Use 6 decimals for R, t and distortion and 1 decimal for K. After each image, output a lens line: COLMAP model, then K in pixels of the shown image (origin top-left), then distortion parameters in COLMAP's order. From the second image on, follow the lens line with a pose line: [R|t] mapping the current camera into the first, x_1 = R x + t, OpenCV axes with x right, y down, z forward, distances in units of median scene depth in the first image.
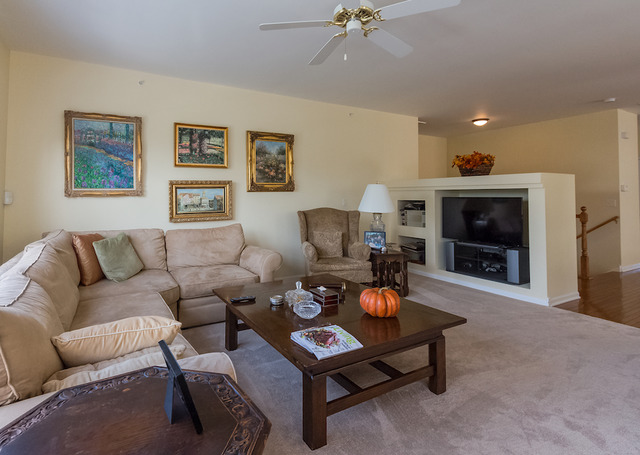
lens RADIAL K [[338.8, 0, 295.4], [0, 338.8, 189.5], [0, 0, 1]] dist [0.004262, 0.000629]
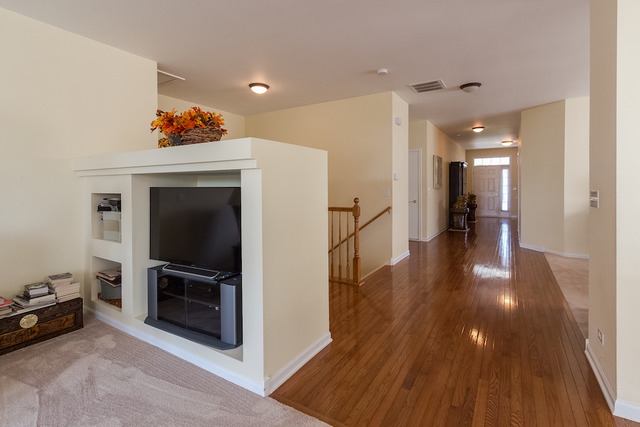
lens RADIAL K [[294.2, 0, 338.9], [0, 294.2, 191.6], [0, 0, 1]] dist [0.000912, 0.000026]
pose [[0.858662, -0.012552, 0.512389, 0.448671], [-0.006728, 0.999338, 0.035755, 0.009733], [-0.512499, -0.034149, 0.858009, 0.414476]]
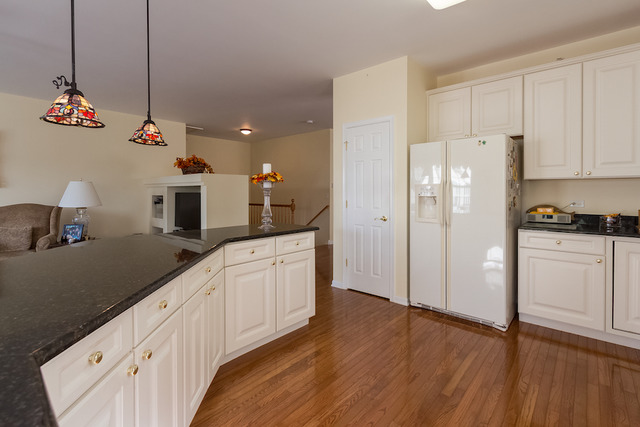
lens RADIAL K [[294.2, 0, 332.9], [0, 294.2, 192.9], [0, 0, 1]] dist [0.000912, 0.000026]
pose [[0.937037, -0.005686, 0.349183, 0.586509], [-0.004122, 0.999618, 0.027337, -0.006850], [-0.349205, -0.027055, 0.936656, -0.159408]]
